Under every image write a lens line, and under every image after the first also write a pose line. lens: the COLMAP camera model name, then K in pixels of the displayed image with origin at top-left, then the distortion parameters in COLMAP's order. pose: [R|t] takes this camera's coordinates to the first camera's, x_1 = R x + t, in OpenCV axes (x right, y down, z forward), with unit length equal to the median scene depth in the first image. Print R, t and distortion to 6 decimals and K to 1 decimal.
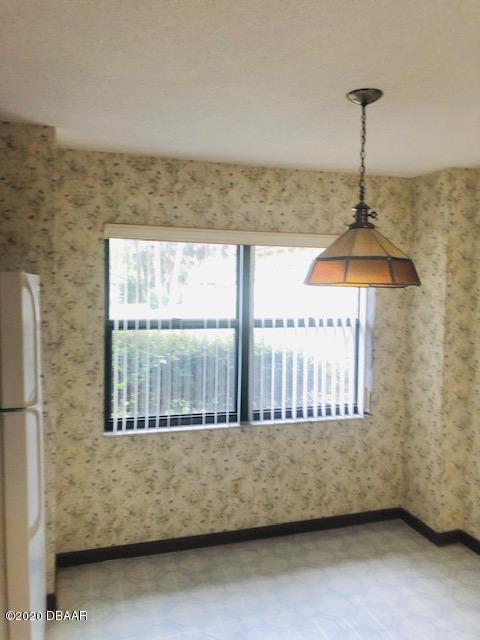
lens RADIAL K [[518.6, 0, 242.7], [0, 518.6, 314.1], [0, 0, 1]] dist [0.026195, -0.023009]
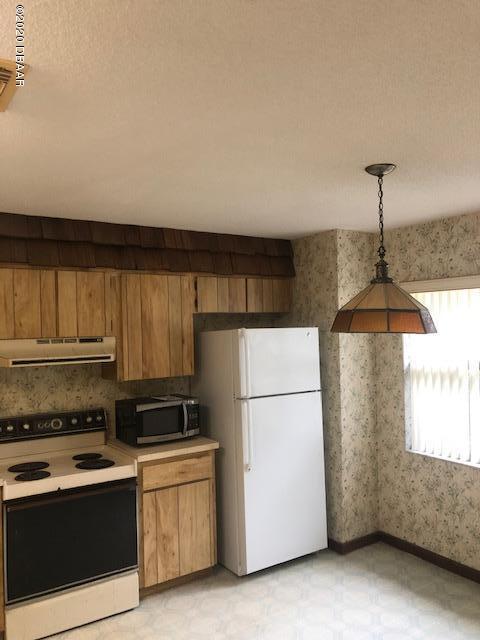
lens RADIAL K [[518.6, 0, 242.1], [0, 518.6, 321.9], [0, 0, 1]] dist [0.026195, -0.023009]
pose [[0.285852, -0.027375, -0.957883, 0.760208], [-0.022697, 0.999118, -0.035327, -0.020289], [0.958005, 0.031839, 0.284978, 0.232262]]
